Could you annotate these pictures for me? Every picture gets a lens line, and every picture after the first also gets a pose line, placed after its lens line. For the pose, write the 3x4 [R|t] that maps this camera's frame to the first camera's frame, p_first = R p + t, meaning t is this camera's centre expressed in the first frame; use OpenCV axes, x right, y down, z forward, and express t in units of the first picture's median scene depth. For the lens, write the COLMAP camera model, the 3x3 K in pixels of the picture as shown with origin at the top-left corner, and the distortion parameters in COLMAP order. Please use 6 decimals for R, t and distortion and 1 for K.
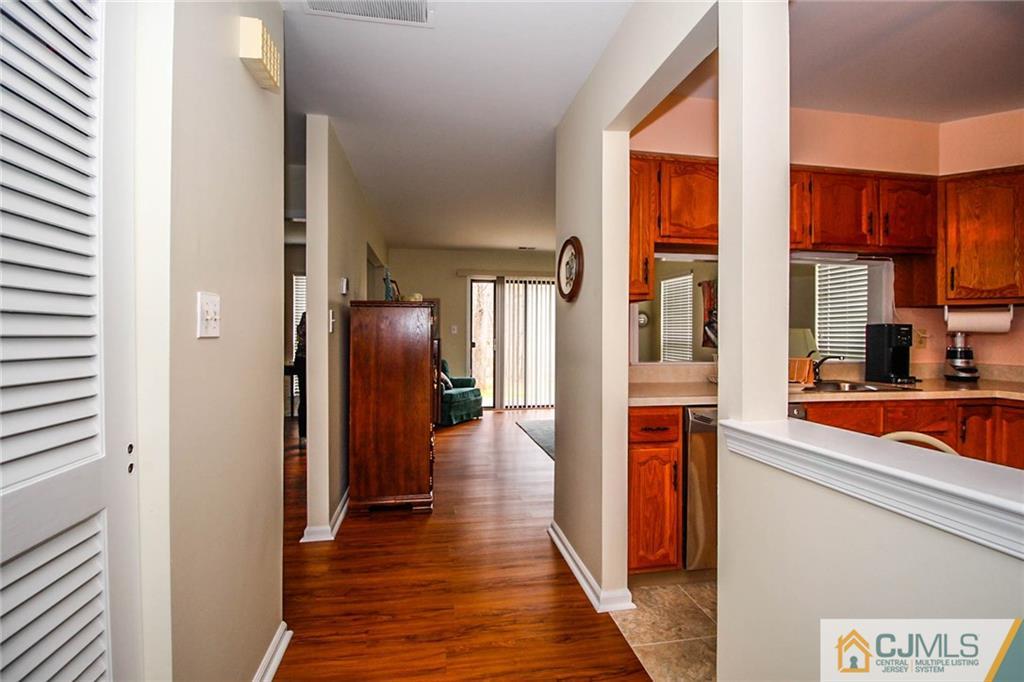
lens RADIAL K [[484.4, 0, 509.9], [0, 484.4, 334.6], [0, 0, 1]] dist [-0.003362, -0.009694]
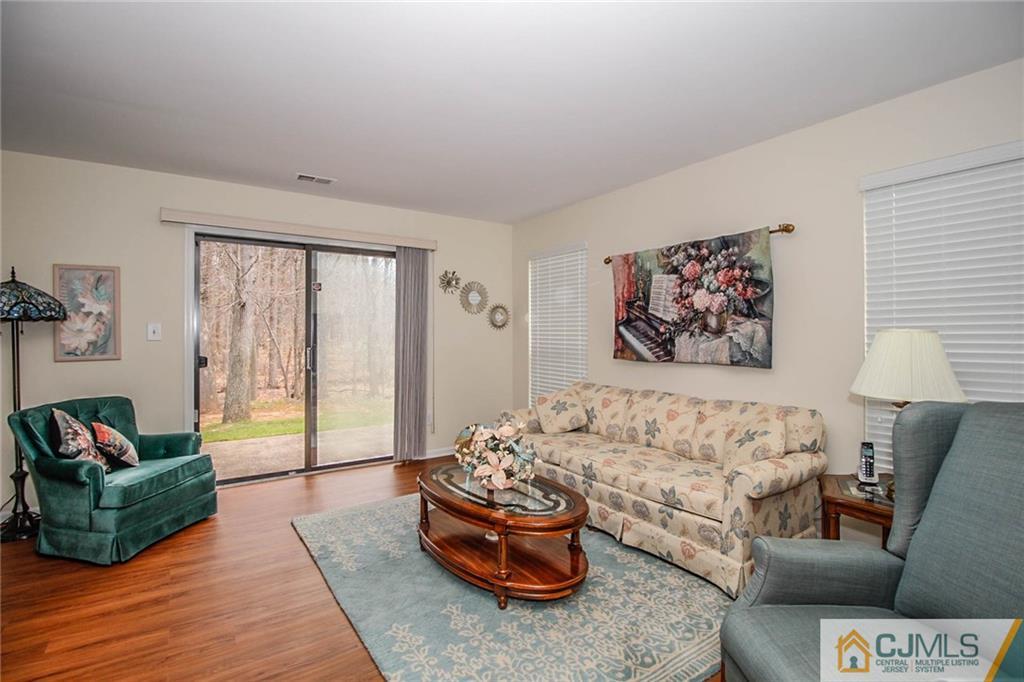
lens RADIAL K [[484.4, 0, 509.7], [0, 484.4, 330.6], [0, 0, 1]] dist [-0.003362, -0.009694]
pose [[0.913283, 0.000701, 0.407325, 0.029213], [0.004325, 0.999925, -0.011417, -0.009496], [-0.407303, 0.012189, 0.913212, 1.059707]]
